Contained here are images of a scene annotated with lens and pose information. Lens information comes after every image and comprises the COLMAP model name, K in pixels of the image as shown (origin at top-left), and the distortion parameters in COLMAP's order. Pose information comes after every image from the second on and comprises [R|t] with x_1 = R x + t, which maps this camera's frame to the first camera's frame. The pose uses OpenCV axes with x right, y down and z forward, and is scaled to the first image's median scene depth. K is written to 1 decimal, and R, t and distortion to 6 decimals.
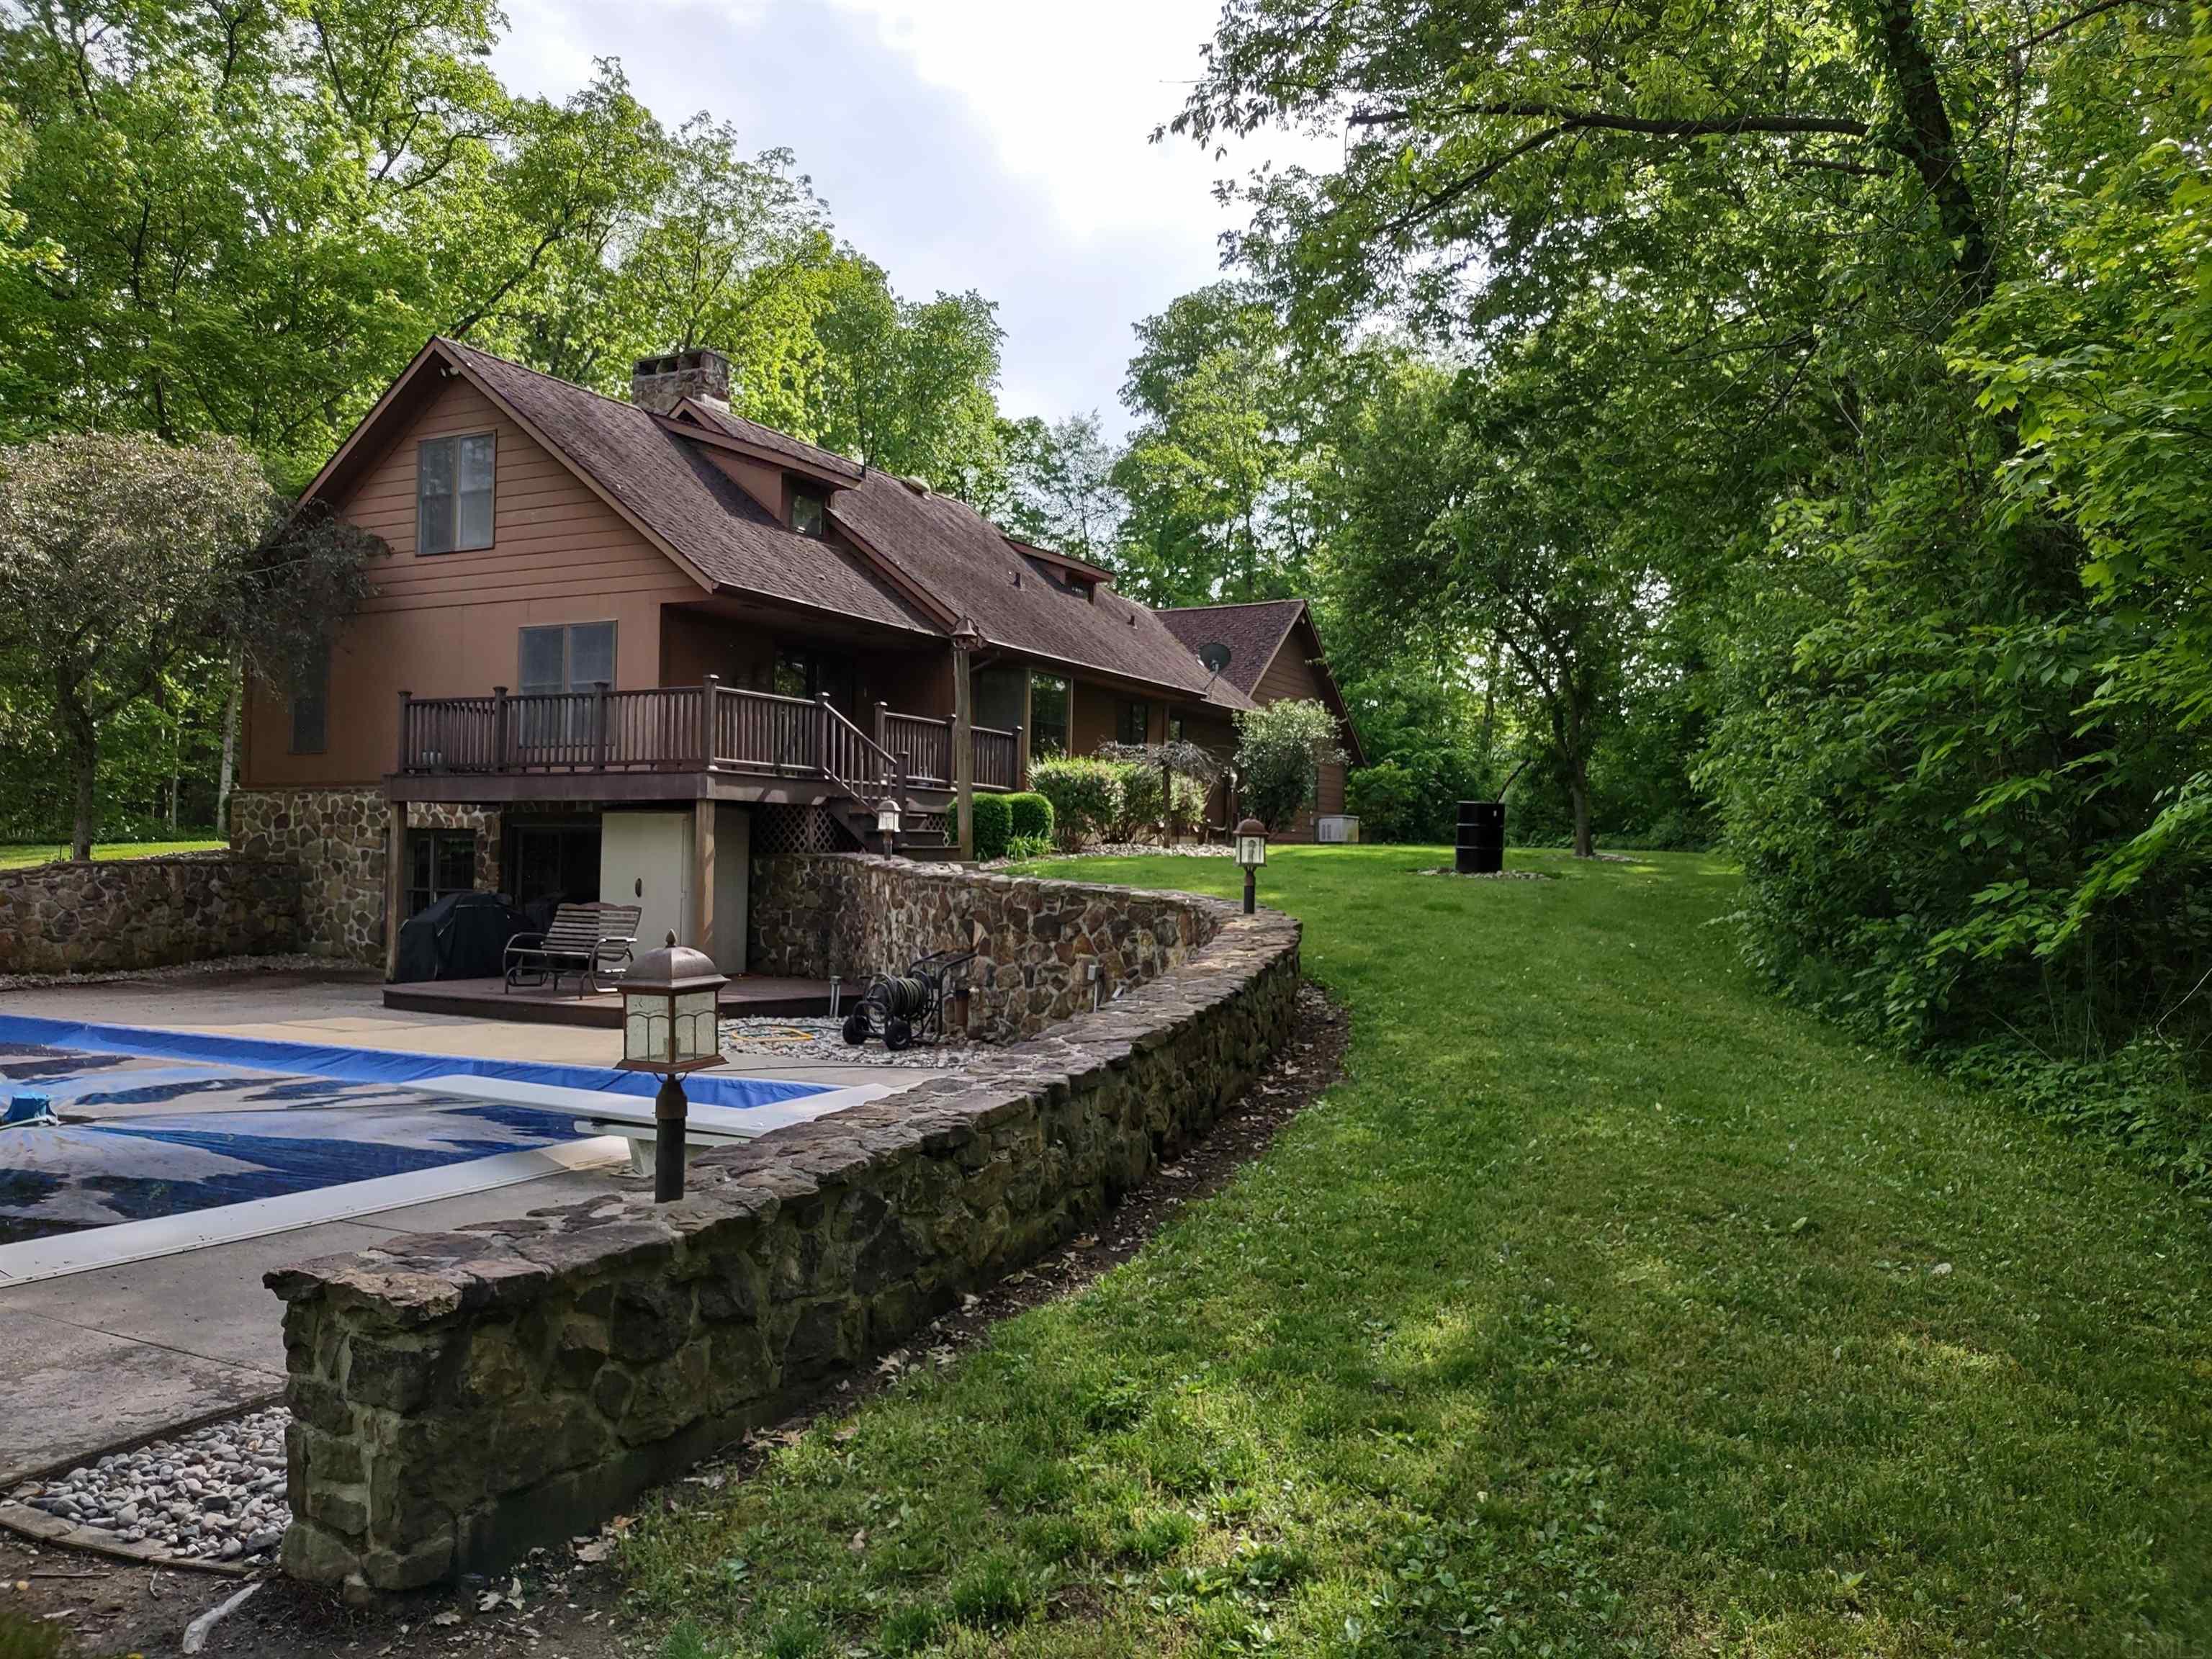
lens RADIAL K [[1643.2, 0, 1106.7], [0, 1643.2, 811.0], [0, 0, 1]] dist [0.097578, -0.135206]
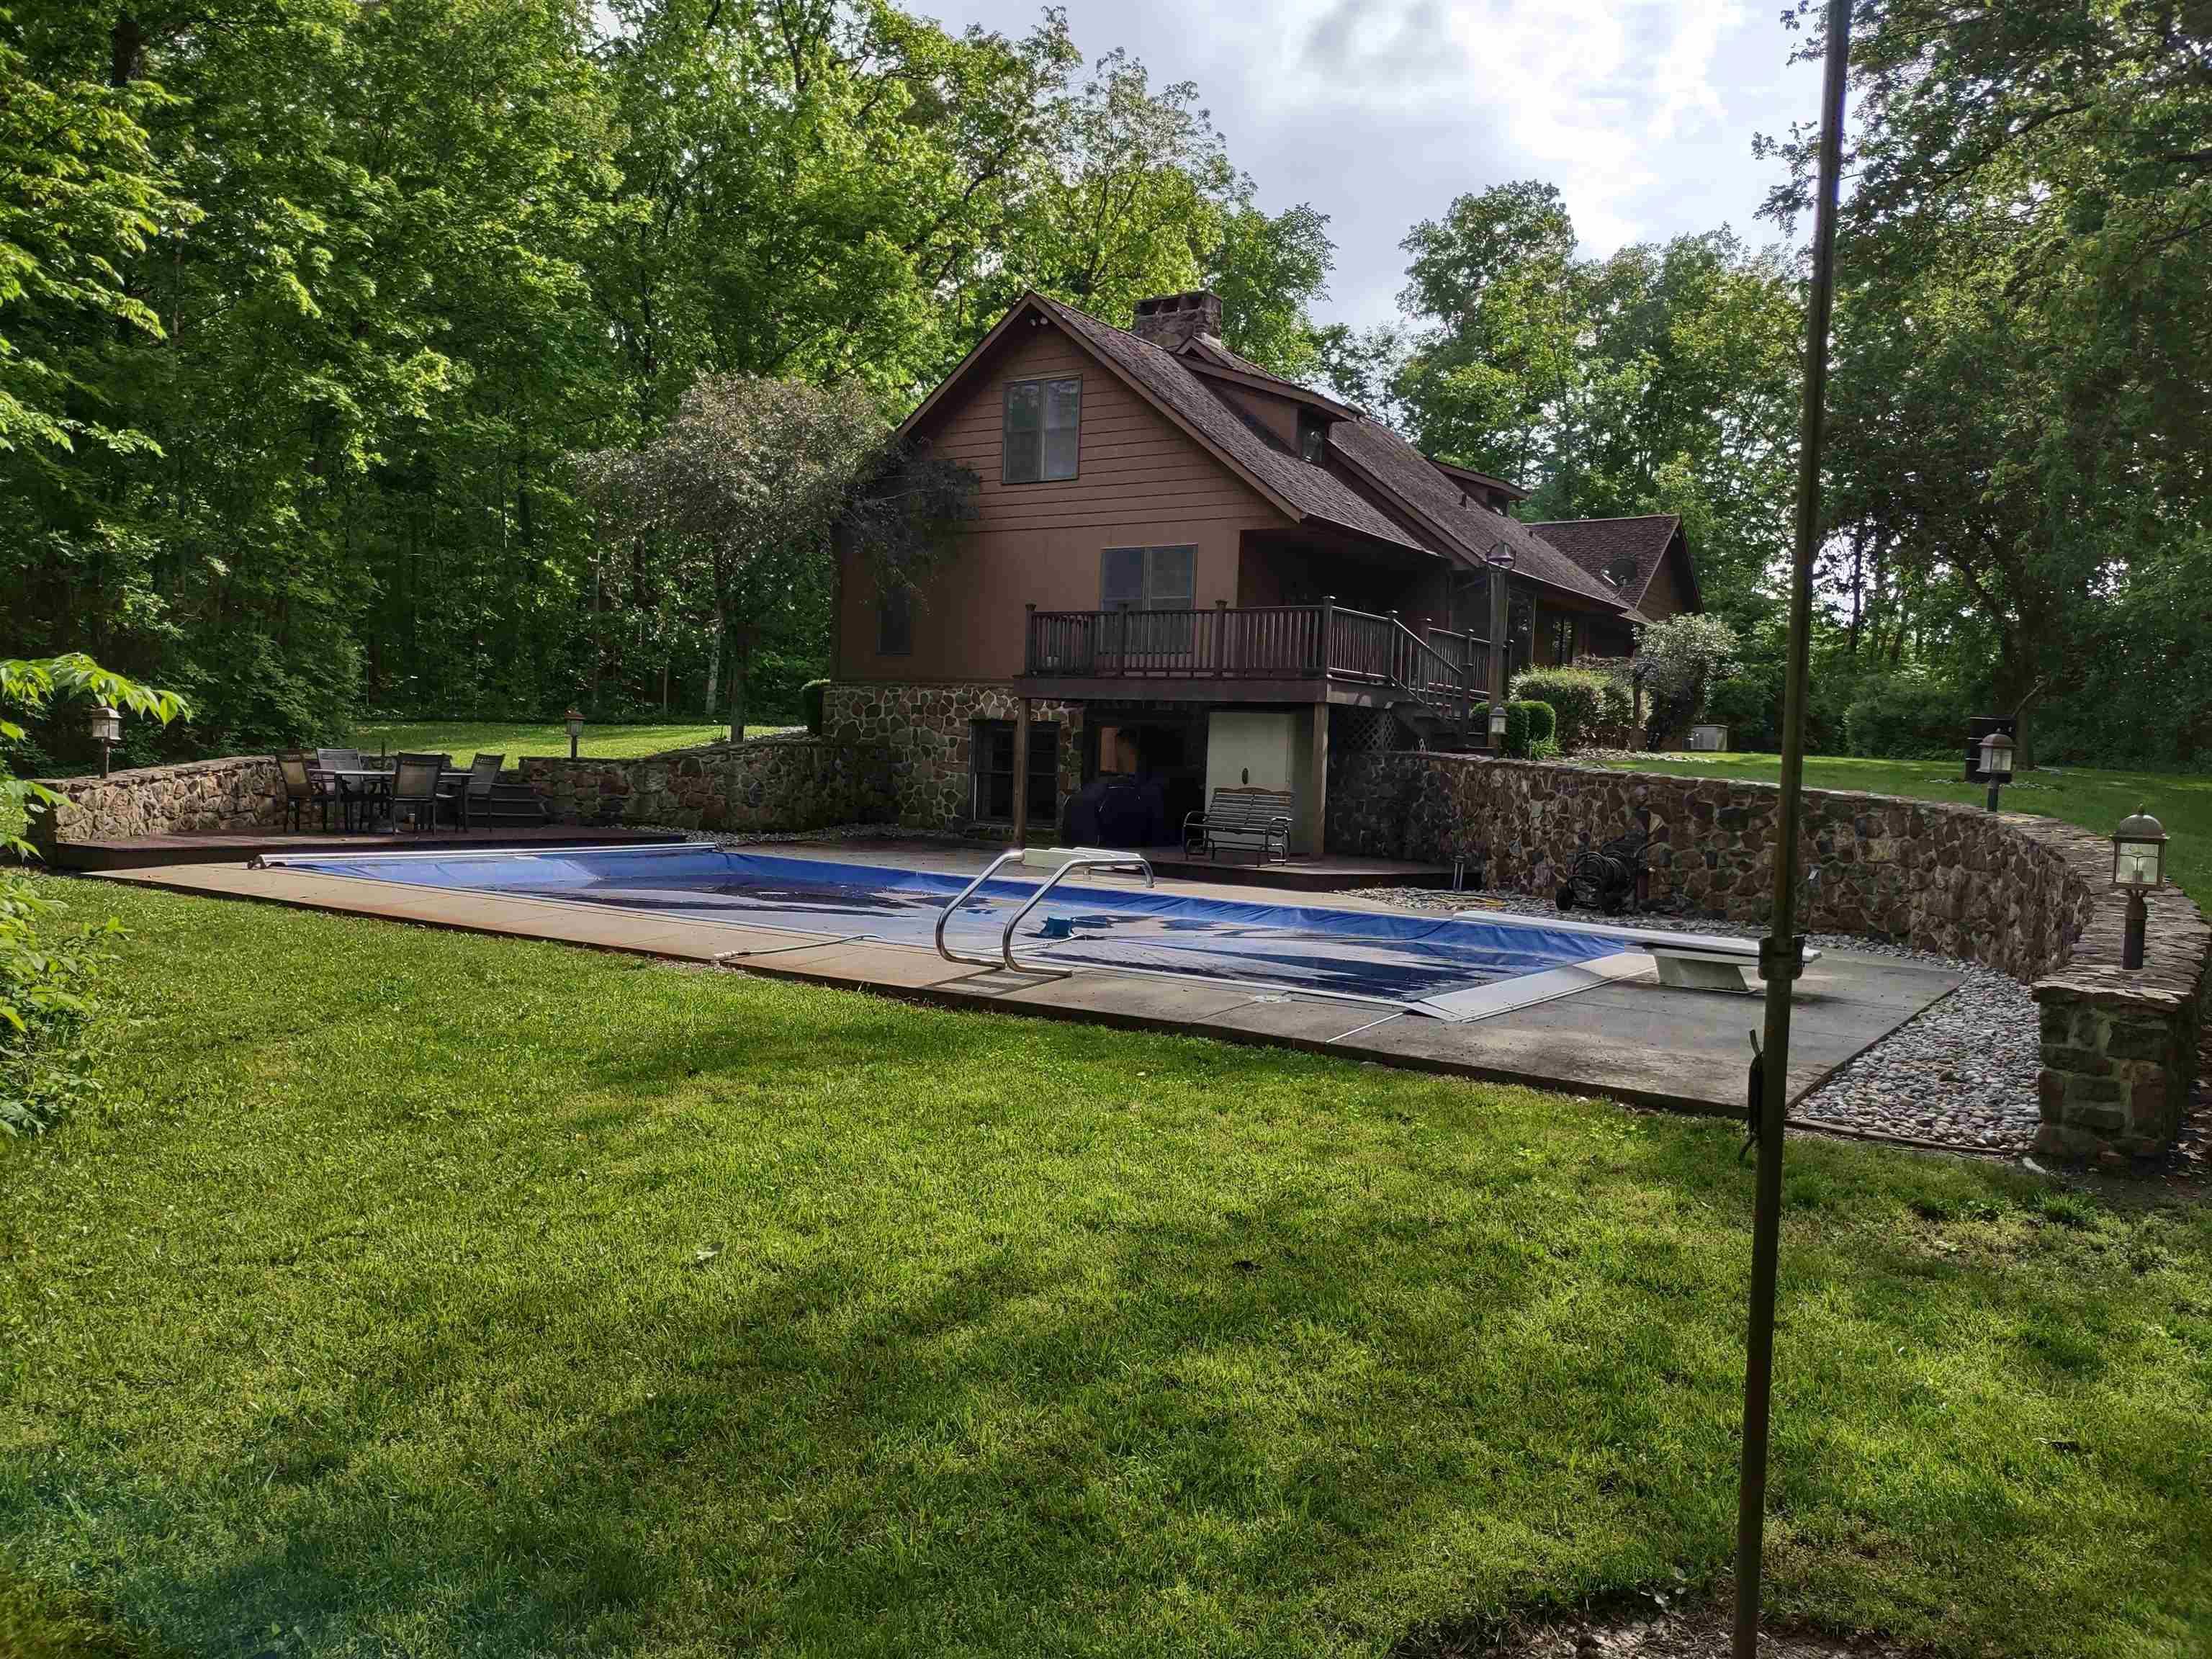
lens RADIAL K [[1643.2, 0, 1106.7], [0, 1643.2, 811.0], [0, 0, 1]] dist [0.097578, -0.135206]
pose [[0.994557, 0.029180, -0.100020, -0.227434], [-0.022985, 0.997778, 0.062540, 0.000001], [0.101623, -0.059900, 0.993018, -0.149870]]
